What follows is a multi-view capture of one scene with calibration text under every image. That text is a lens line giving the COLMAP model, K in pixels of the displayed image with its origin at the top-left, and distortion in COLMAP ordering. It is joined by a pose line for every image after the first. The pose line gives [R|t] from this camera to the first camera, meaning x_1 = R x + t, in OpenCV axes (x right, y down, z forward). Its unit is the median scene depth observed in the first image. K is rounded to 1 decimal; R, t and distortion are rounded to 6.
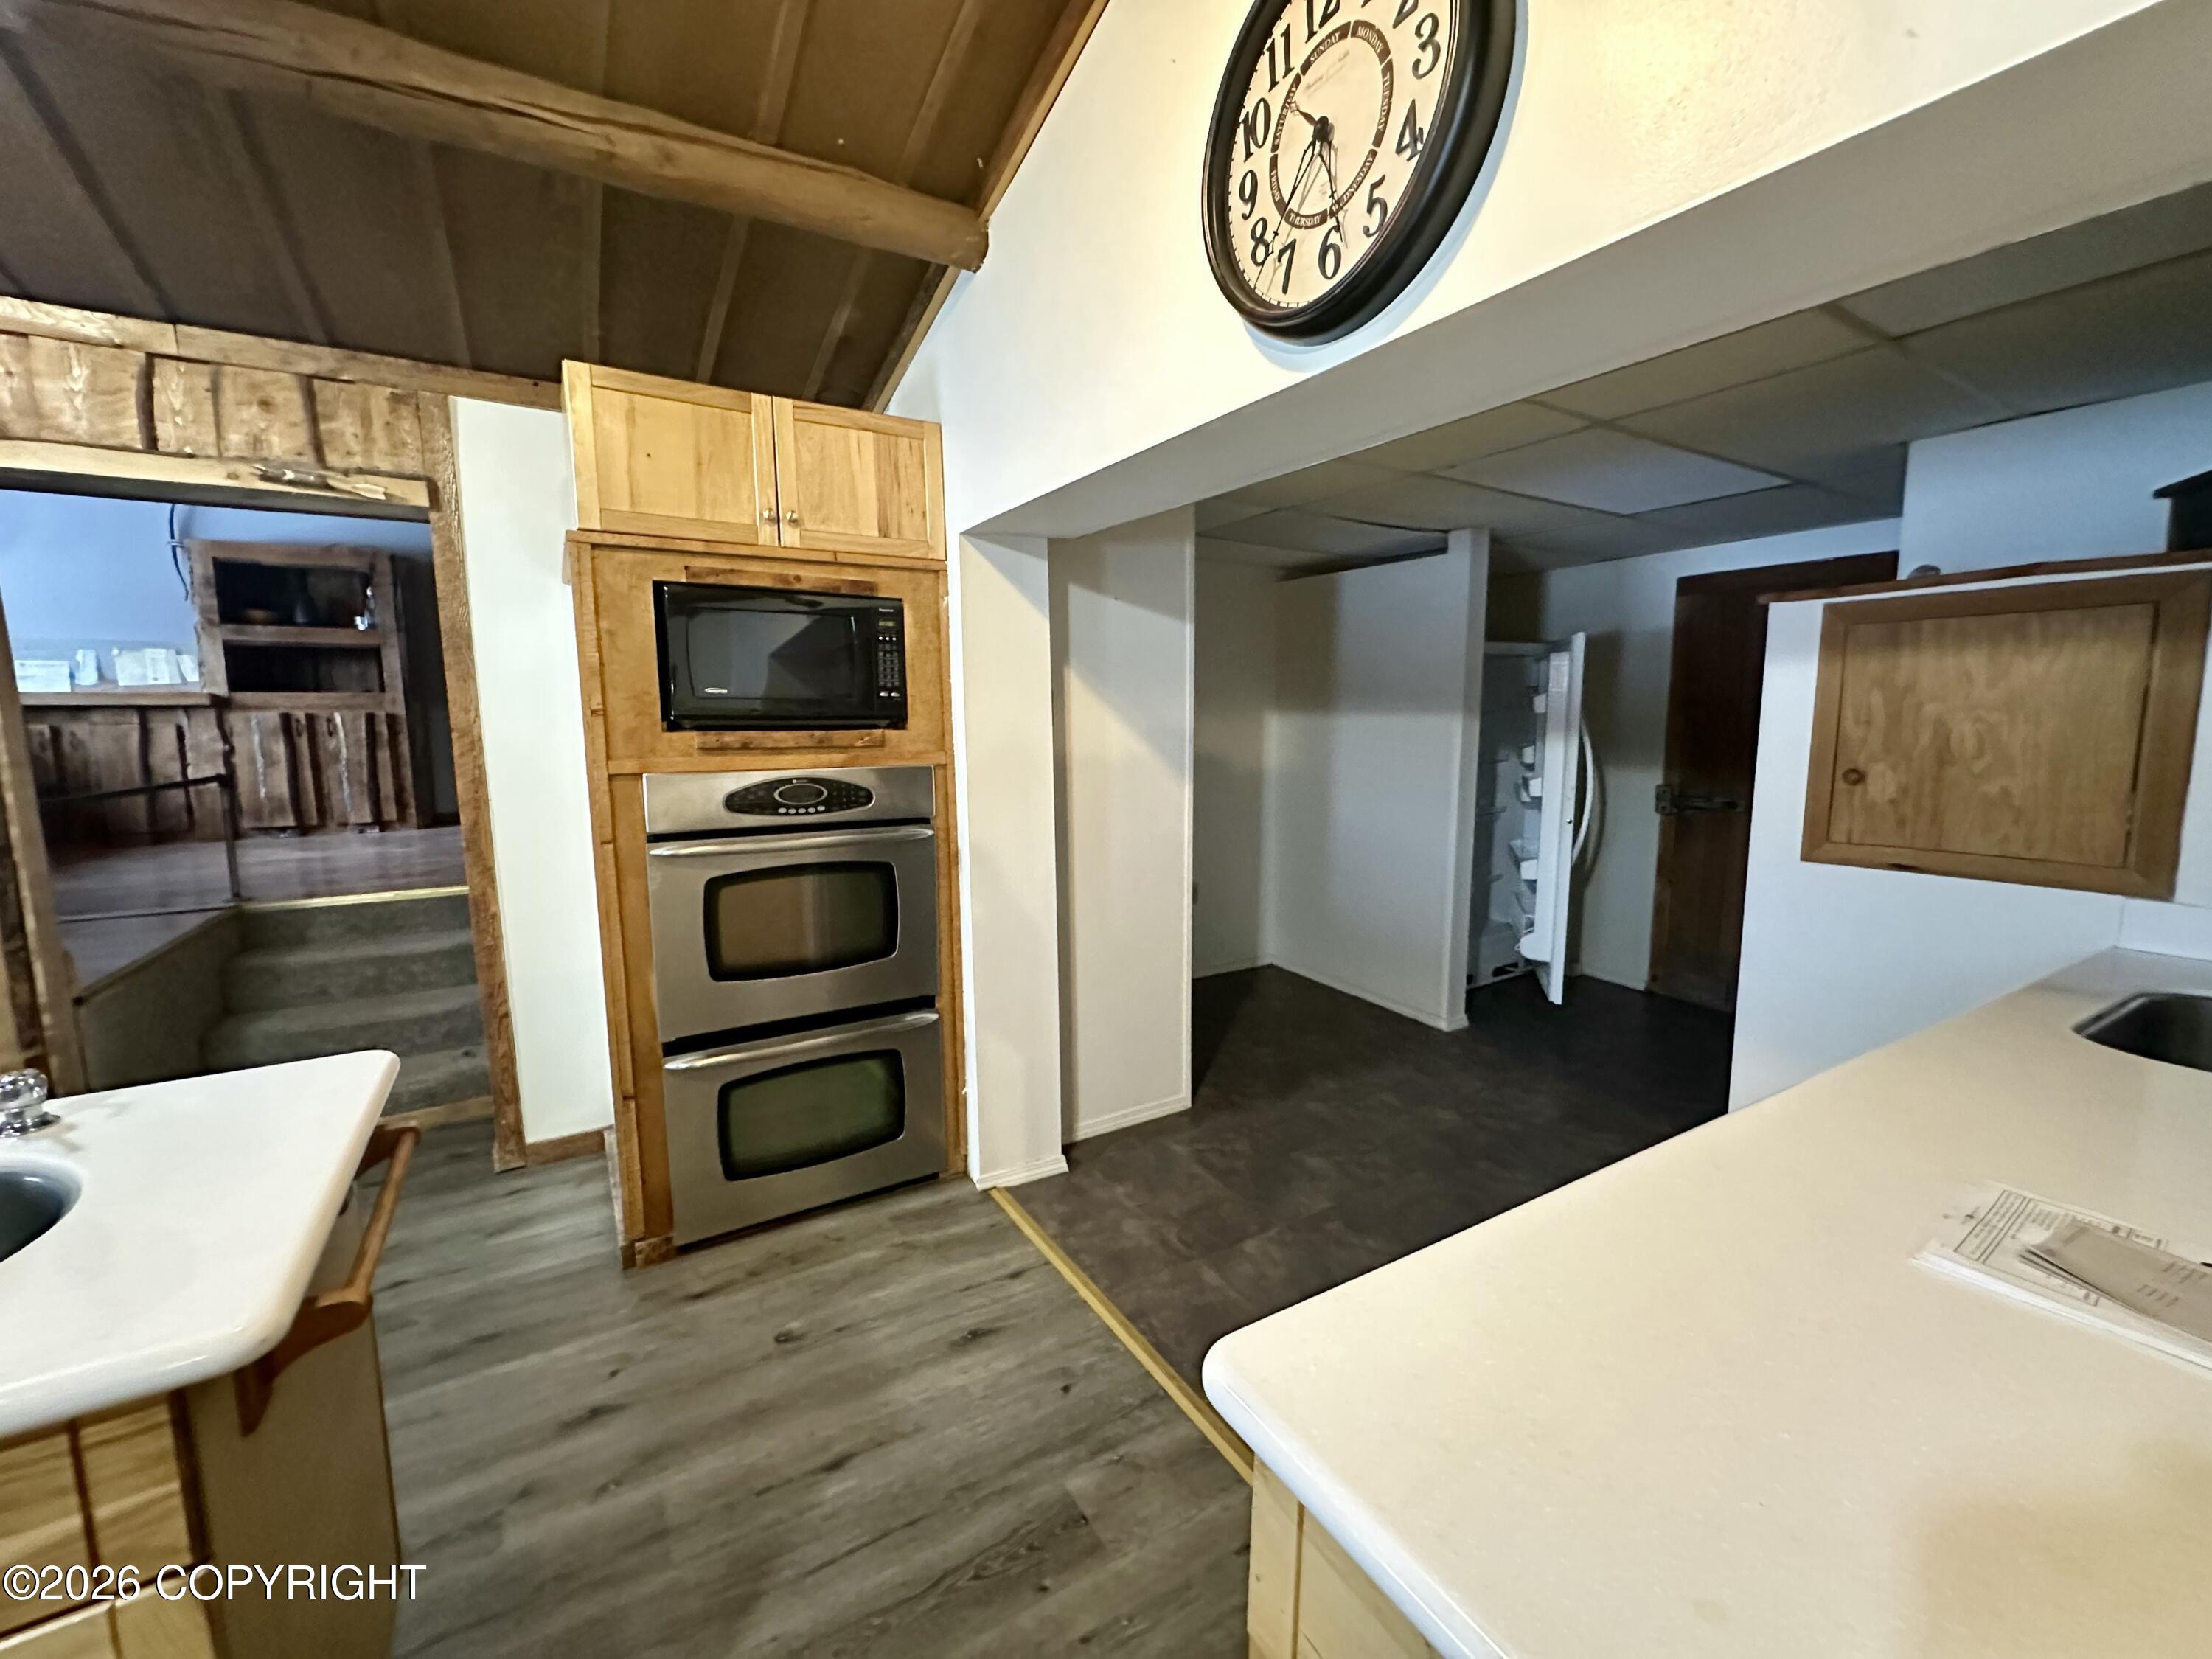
lens RADIAL K [[883.4, 0, 1098.0], [0, 883.4, 823.6], [0, 0, 1]] dist [0.000458, 0.000099]
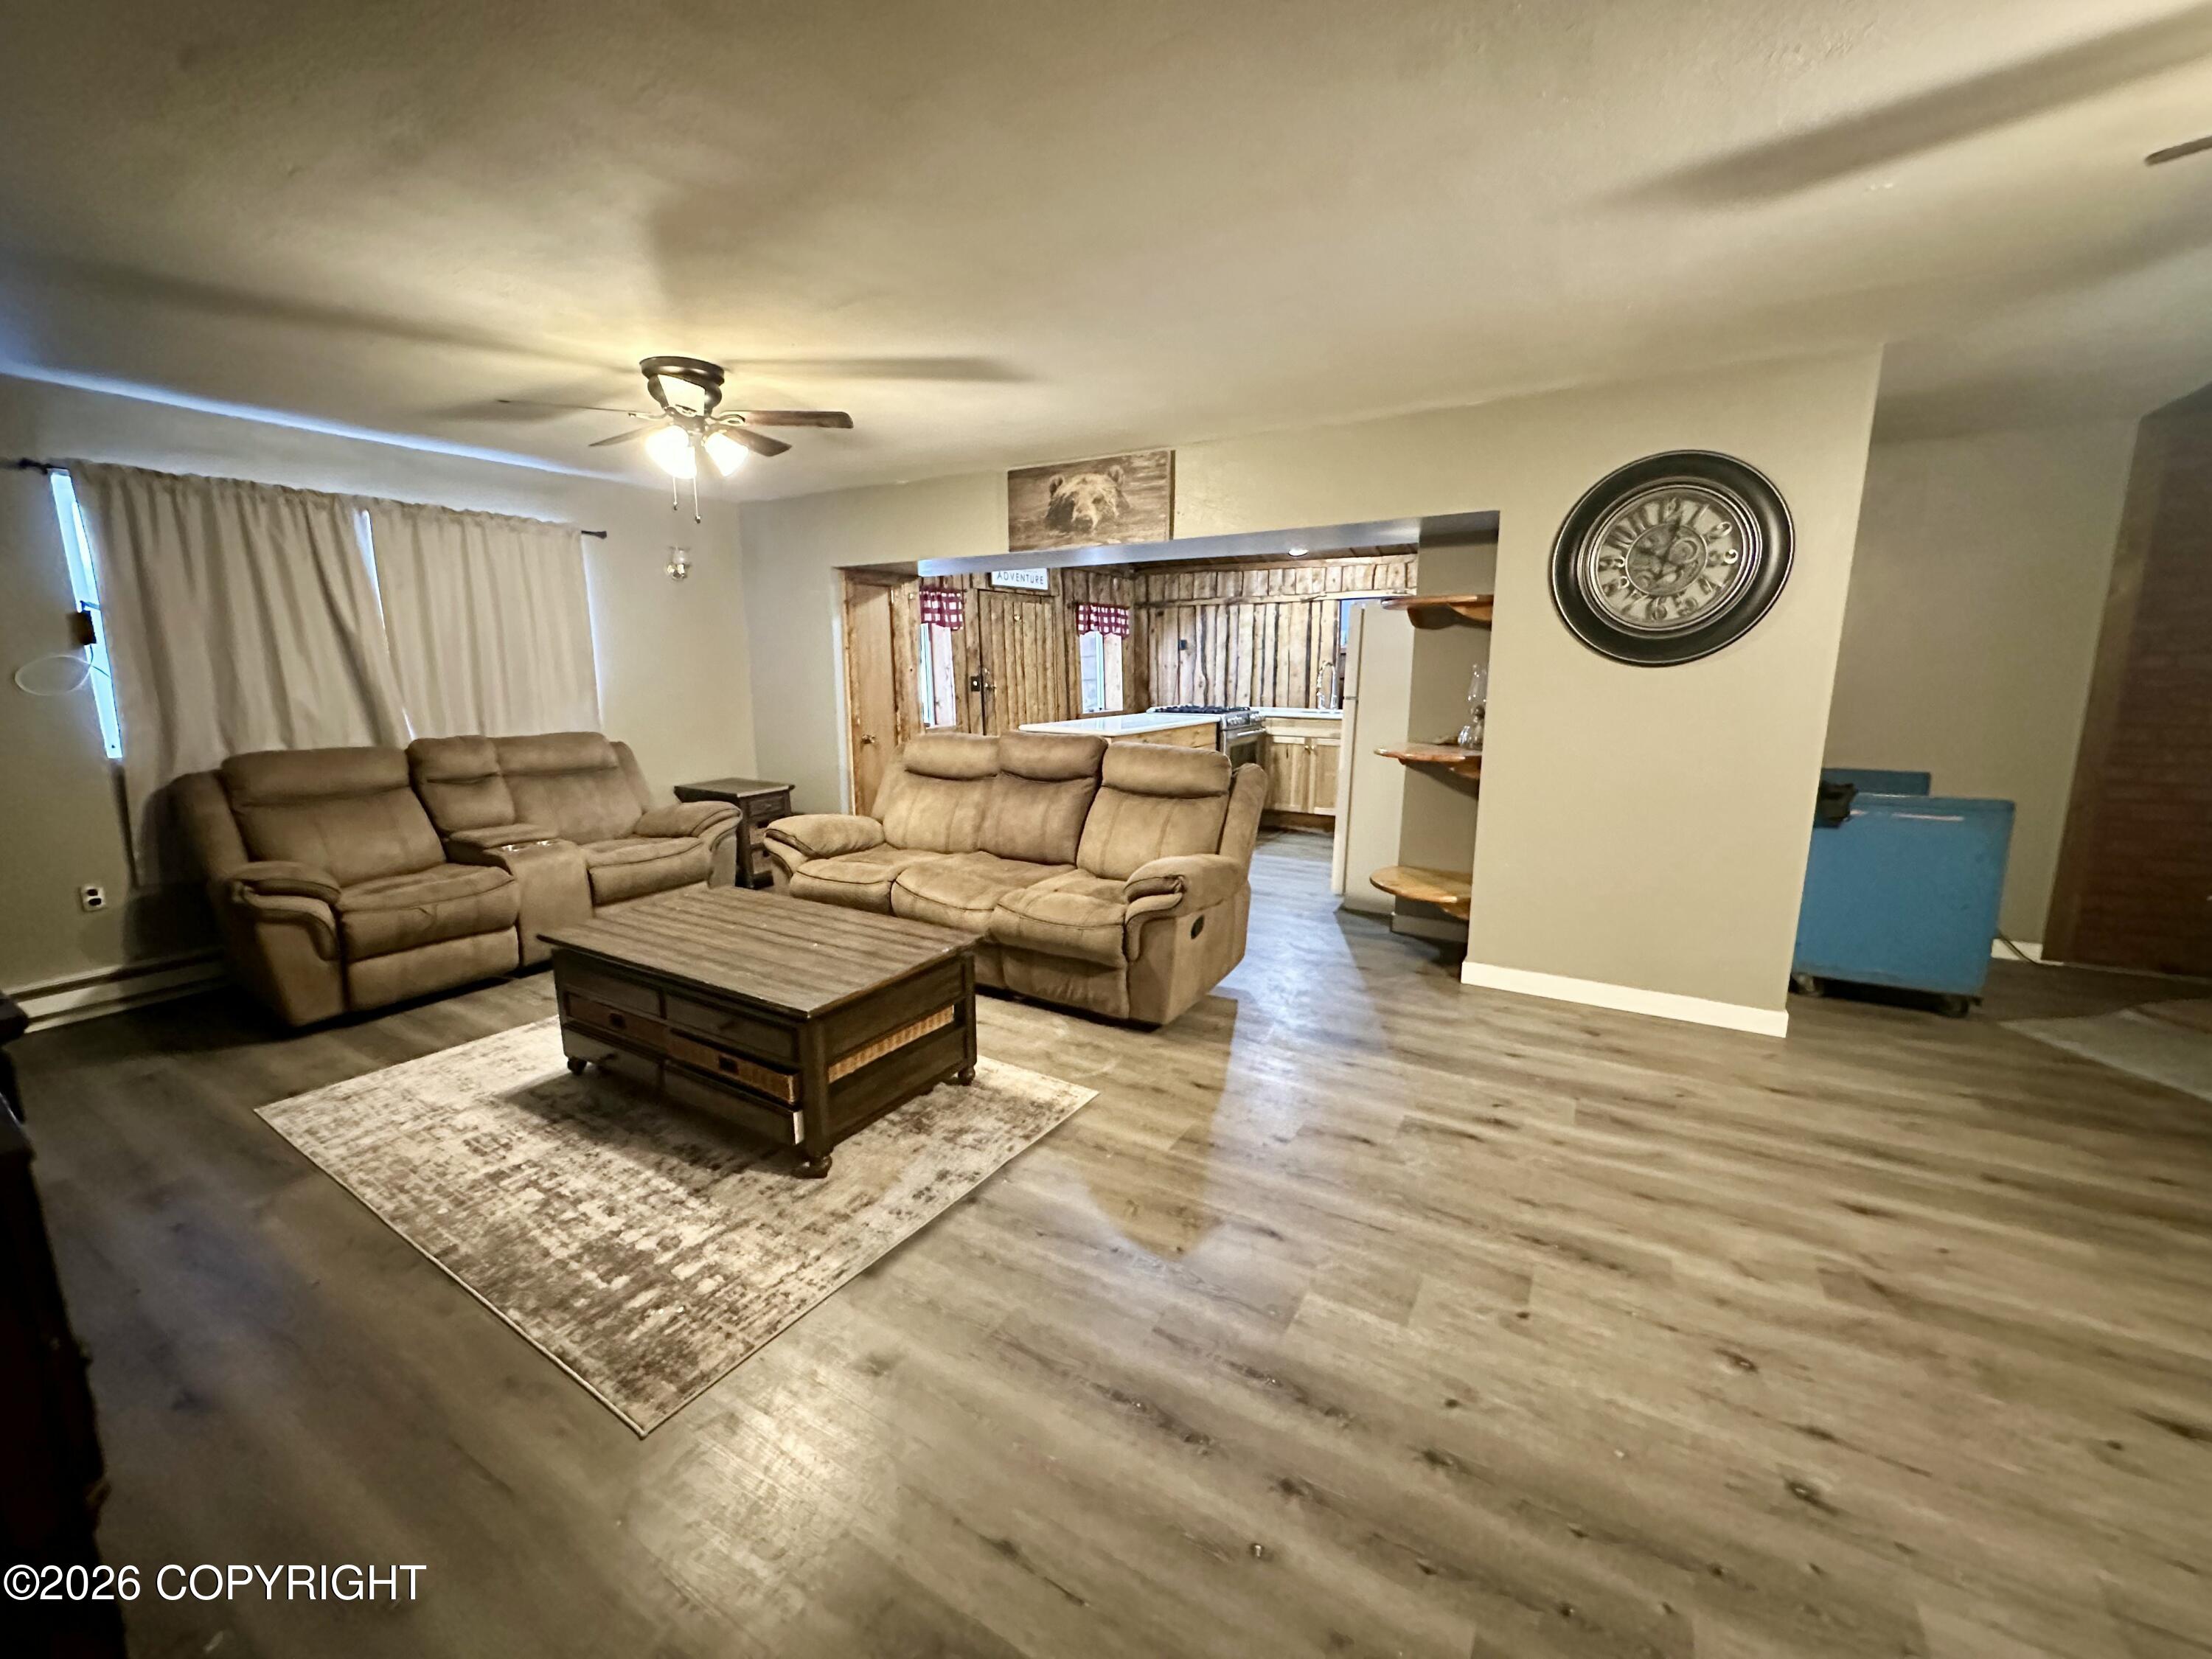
lens RADIAL K [[885.9, 0, 1104.6], [0, 885.9, 828.2], [0, 0, 1]] dist [-0.004009, -0.000008]
pose [[0.470936, 0.165768, -0.866453, 1.921167], [-0.110405, 0.985539, 0.128544, 0.252585], [0.875231, 0.035125, 0.482427, -1.870949]]
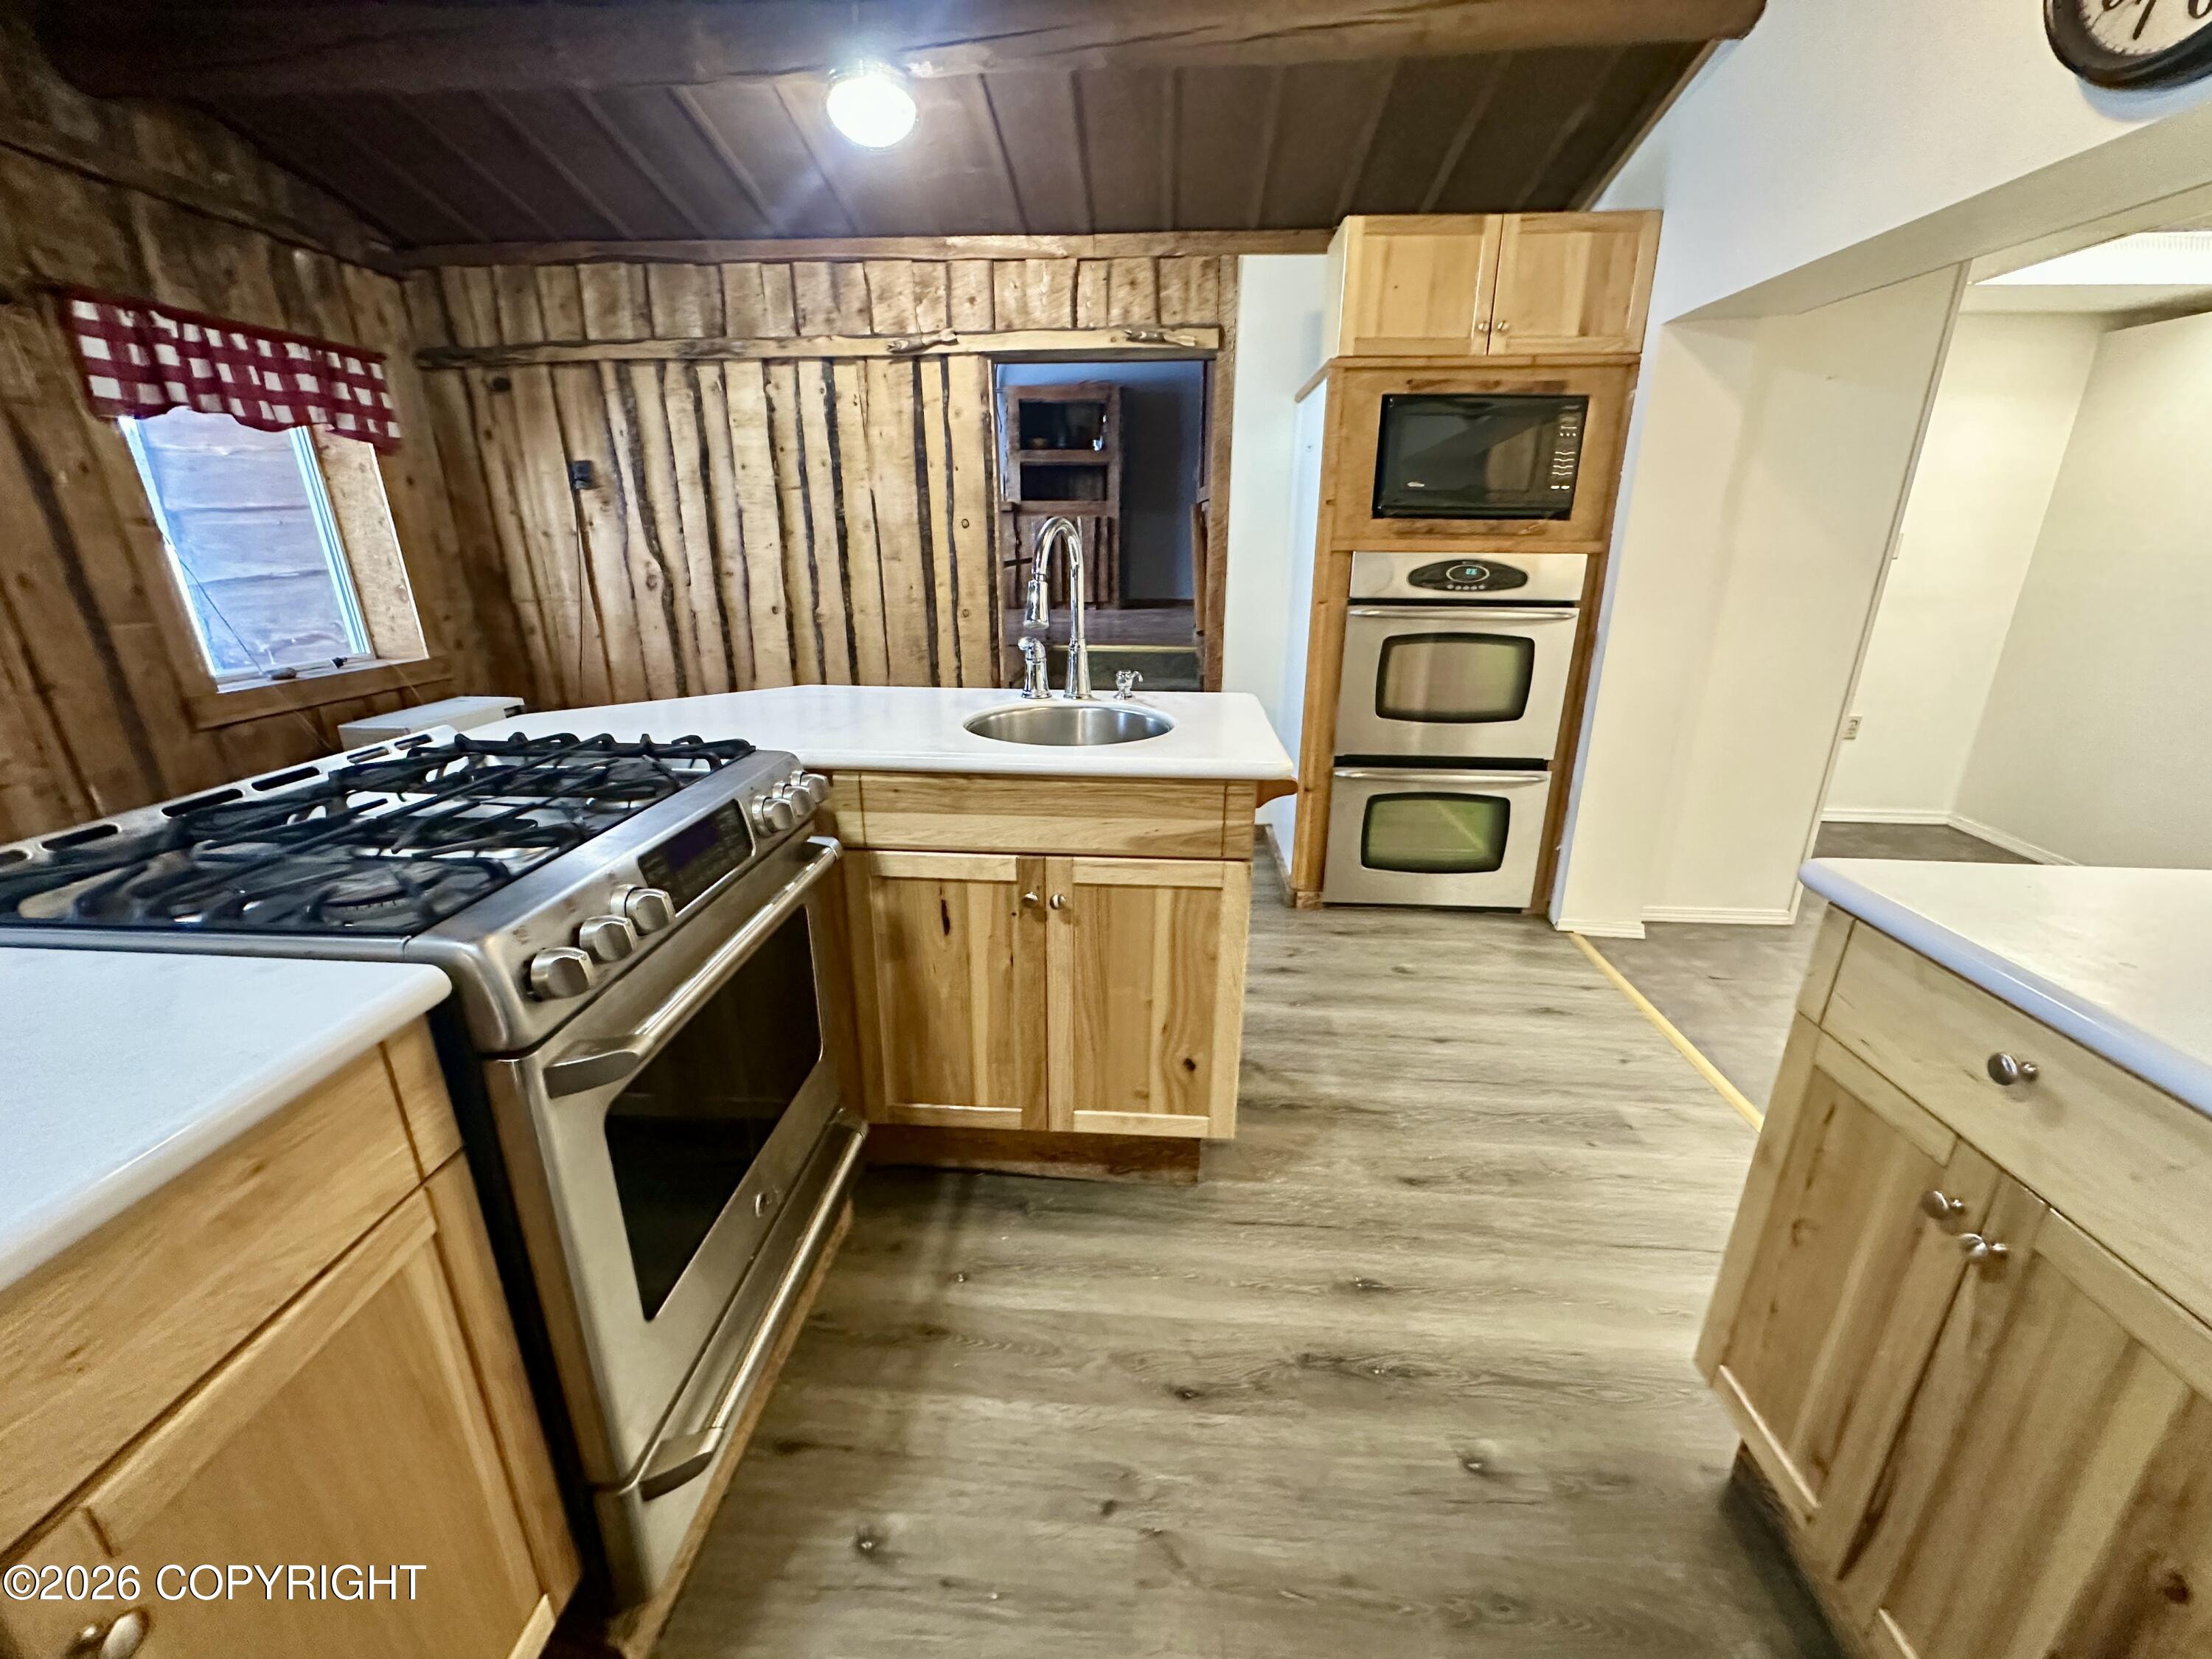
lens RADIAL K [[879.4, 0, 1111.3], [0, 879.4, 823.4], [0, 0, 1]] dist [-0.002385, -0.000046]
pose [[0.821663, 0.187842, -0.538131, -0.022738], [-0.077654, 0.972223, 0.220800, 0.074352], [0.564659, -0.139635, 0.813426, -0.324327]]
